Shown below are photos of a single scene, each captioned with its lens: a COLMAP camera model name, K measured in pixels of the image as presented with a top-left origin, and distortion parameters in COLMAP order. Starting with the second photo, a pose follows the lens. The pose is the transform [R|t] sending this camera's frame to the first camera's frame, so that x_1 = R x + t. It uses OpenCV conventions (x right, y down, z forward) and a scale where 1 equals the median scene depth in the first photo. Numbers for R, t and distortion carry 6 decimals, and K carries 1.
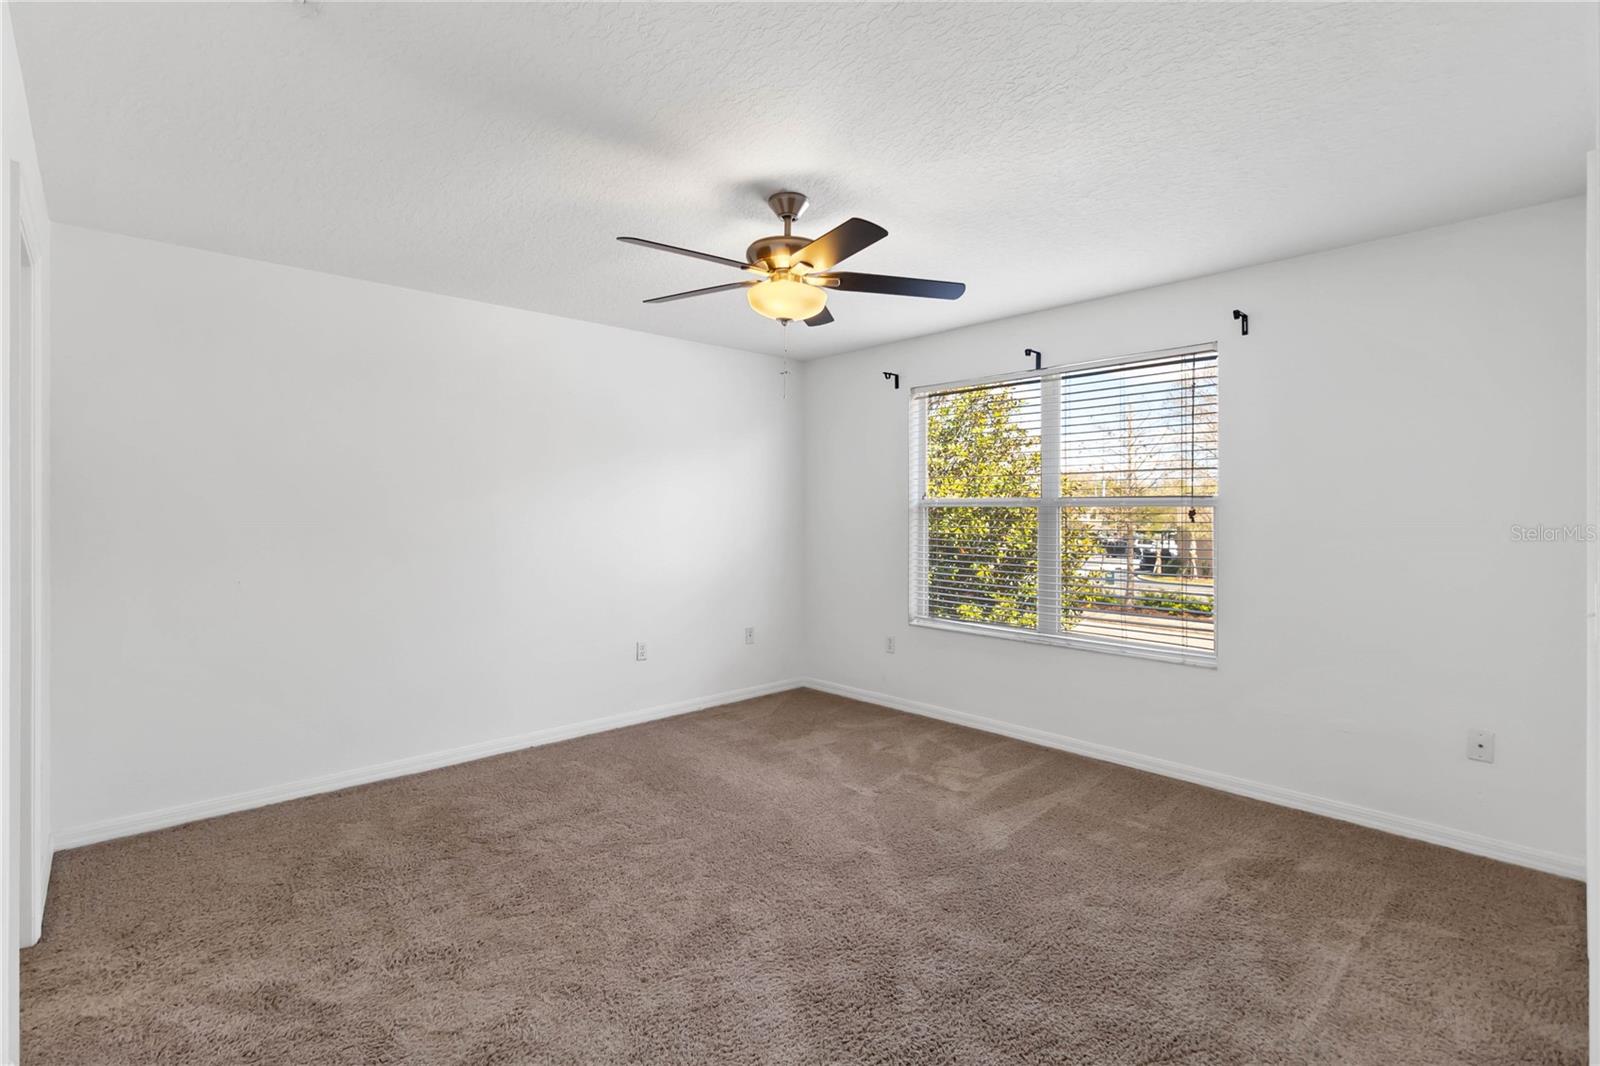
lens RADIAL K [[737.5, 0, 795.5], [0, 737.5, 504.0], [0, 0, 1]] dist [0.000360, -0.000543]
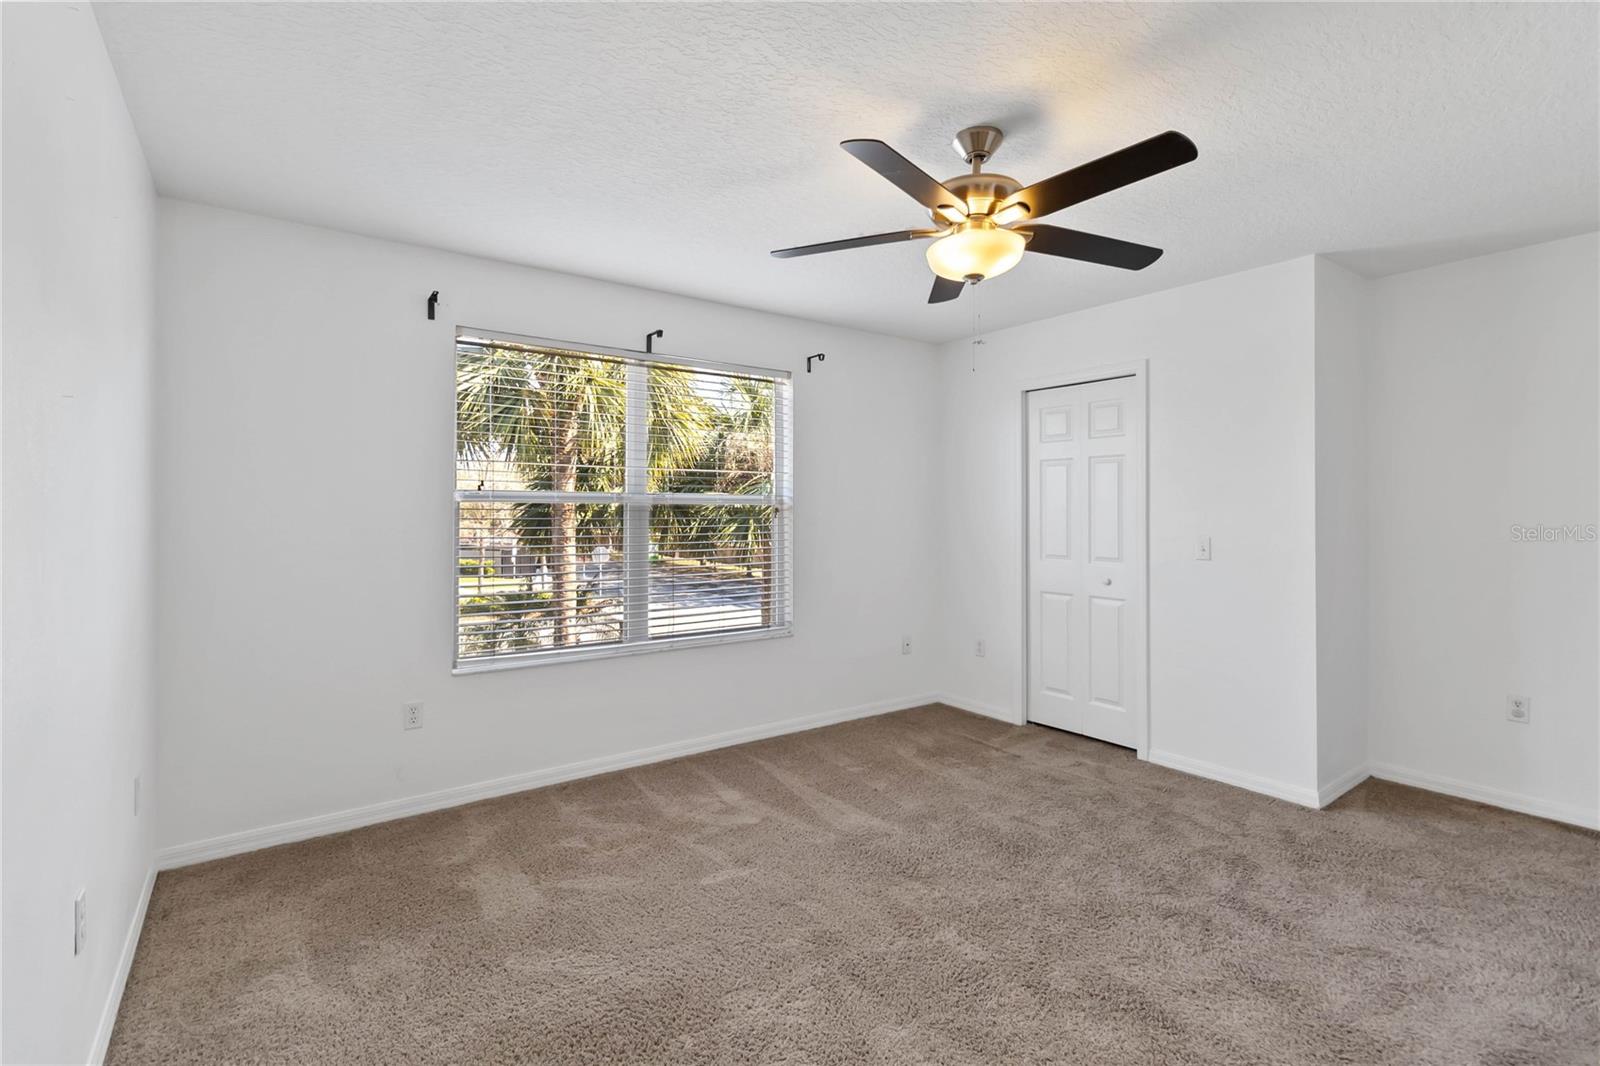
lens RADIAL K [[737.5, 0, 795.5], [0, 737.5, 504.0], [0, 0, 1]] dist [0.000360, -0.000543]
pose [[0.121599, 0.009520, 0.992534, -0.585332], [-0.012912, 0.999885, -0.008008, 0.010066], [-0.992495, -0.011841, 0.121708, 0.747290]]
